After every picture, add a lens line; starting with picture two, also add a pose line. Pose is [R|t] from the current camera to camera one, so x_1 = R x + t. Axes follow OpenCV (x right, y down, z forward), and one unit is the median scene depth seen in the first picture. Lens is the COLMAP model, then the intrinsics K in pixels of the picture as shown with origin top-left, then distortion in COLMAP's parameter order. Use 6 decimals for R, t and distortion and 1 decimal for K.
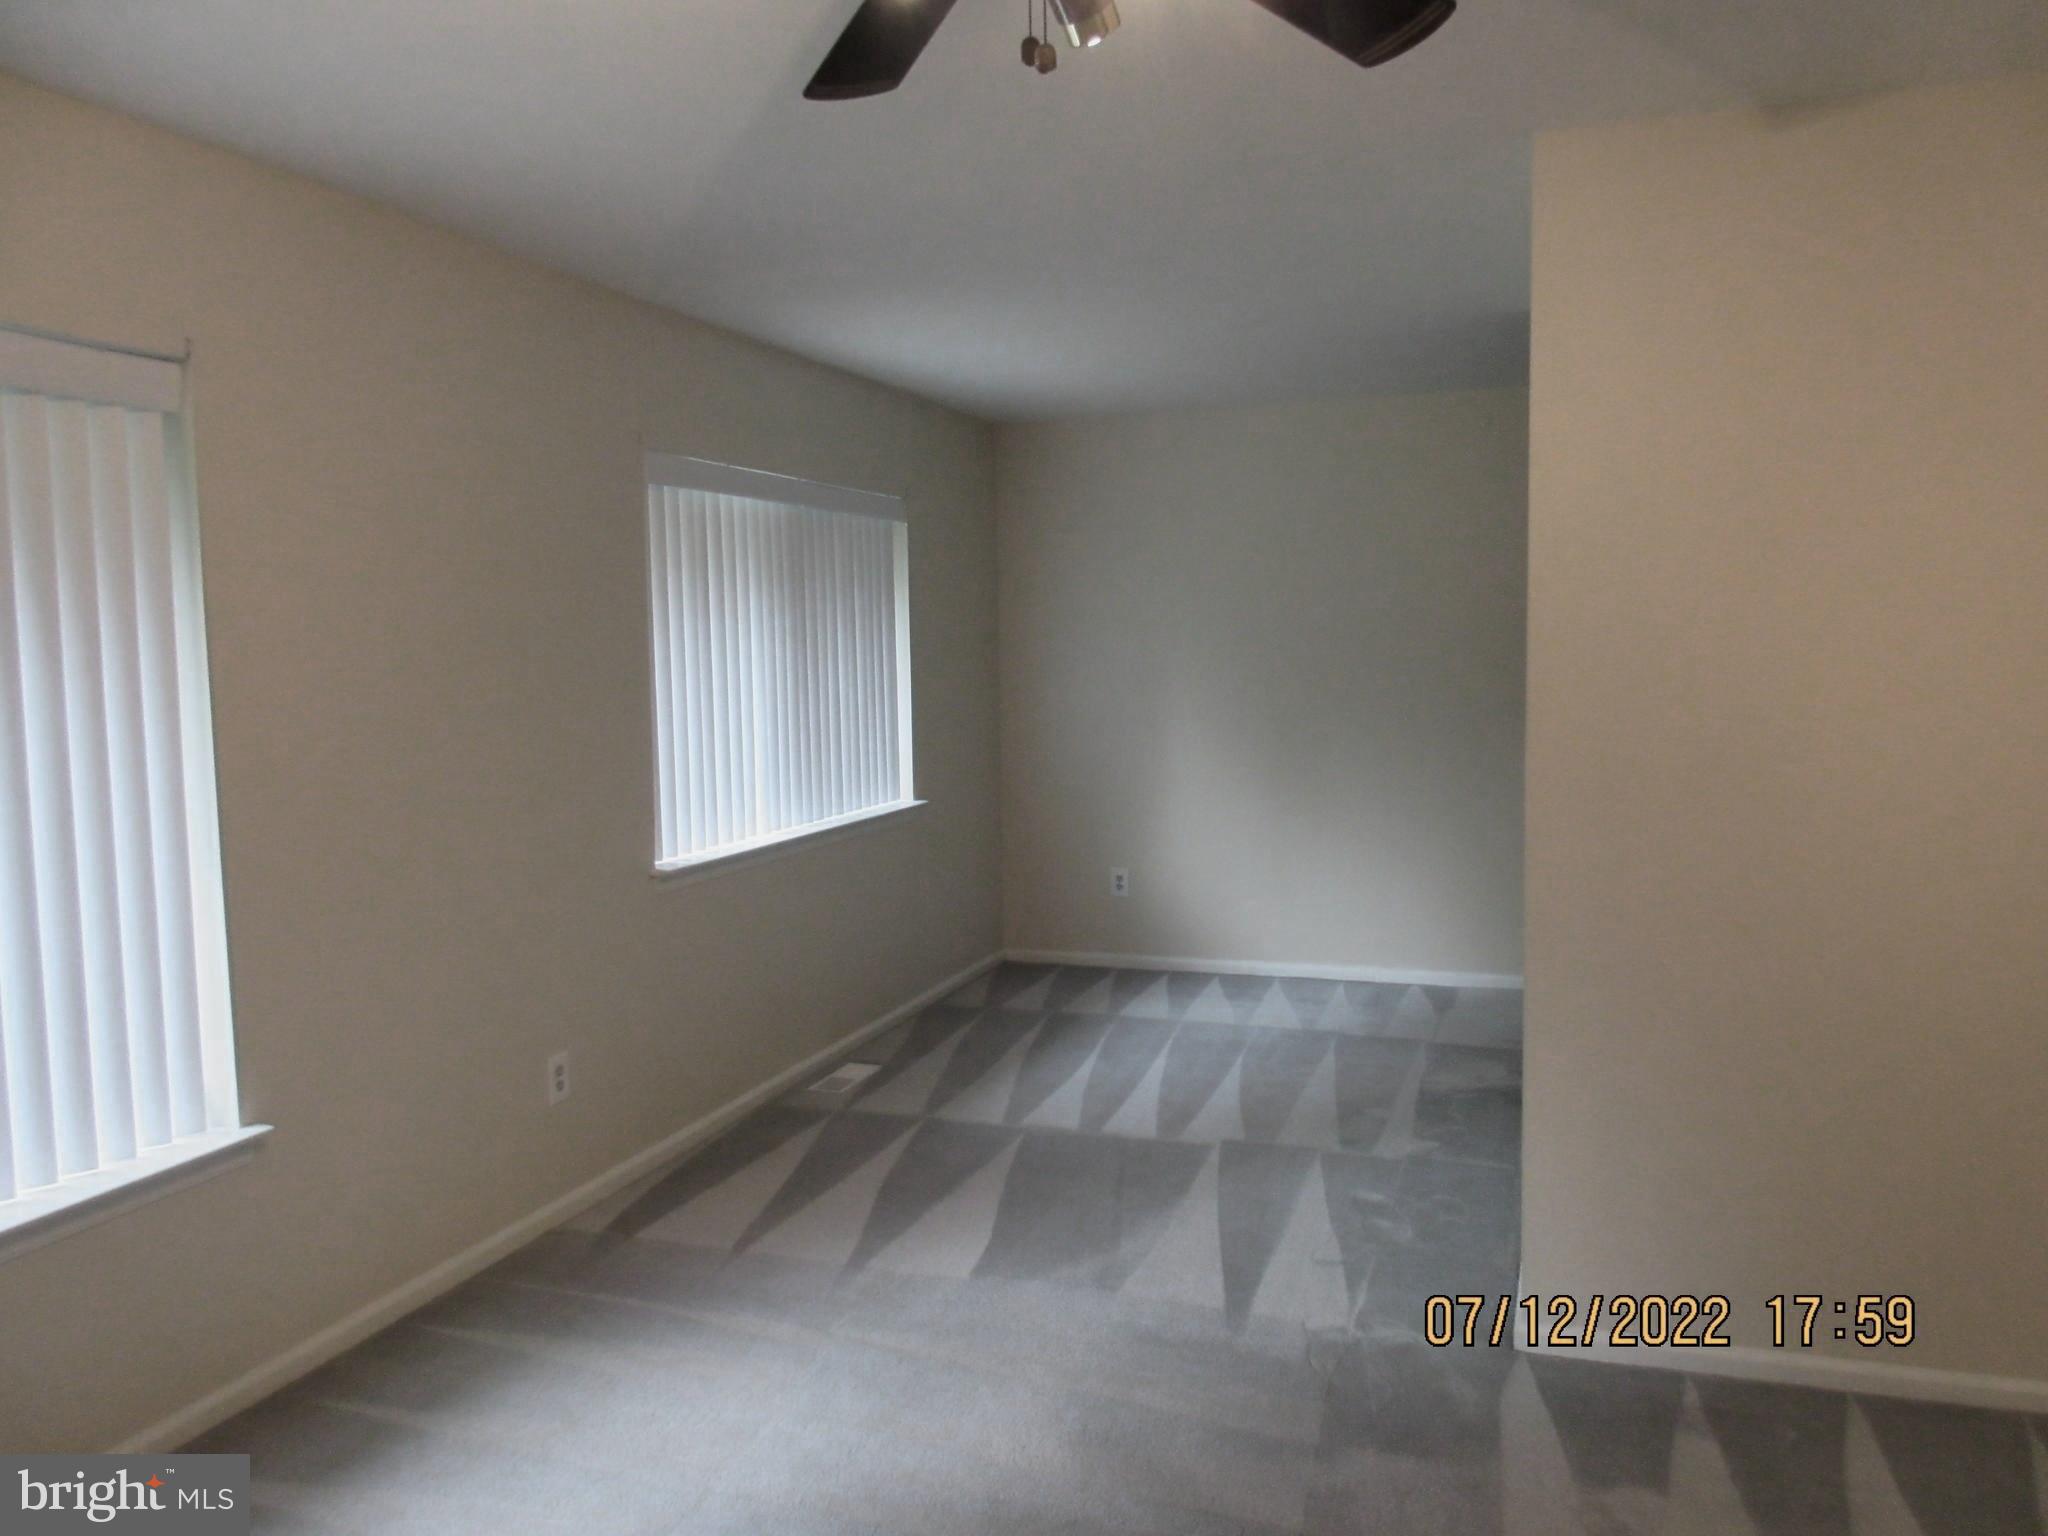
lens RADIAL K [[1521.2, 0, 1023.2], [0, 1521.2, 772.8], [0, 0, 1]] dist [-0.020154, 0.024456]
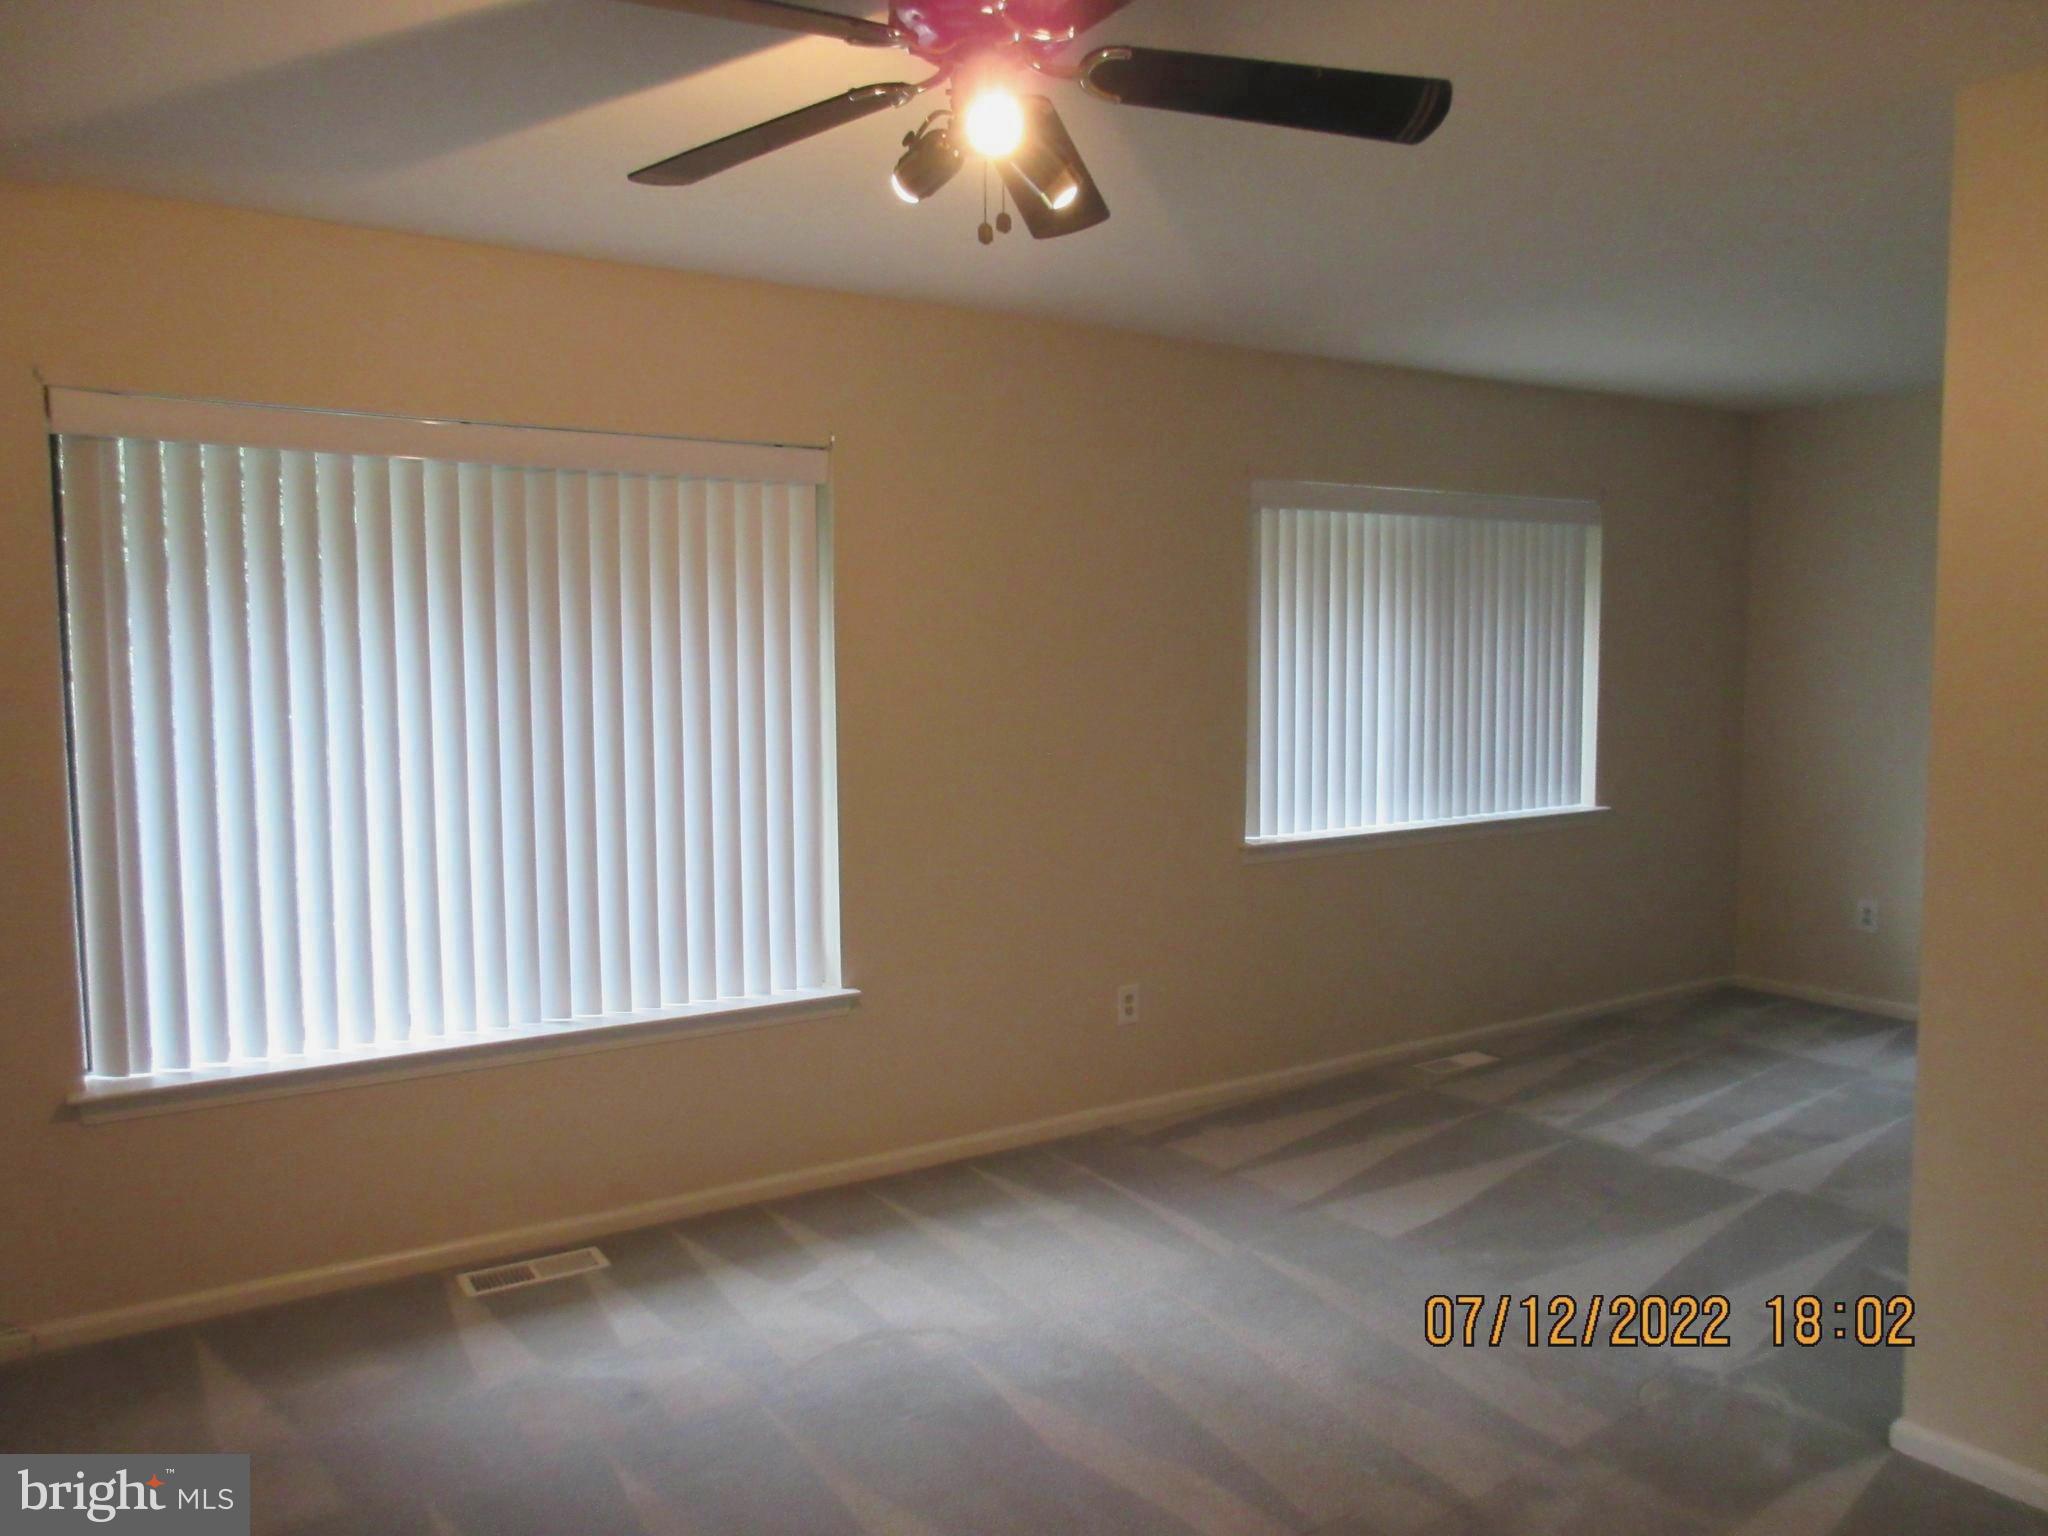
lens RADIAL K [[1521.2, 0, 1029.2], [0, 1521.2, 762.0], [0, 0, 1]] dist [-0.020154, 0.024456]
pose [[0.797993, 0.056276, -0.600033, 0.309854], [-0.058813, 0.998150, 0.015398, -0.005448], [0.599790, 0.023003, 0.799827, -0.021831]]
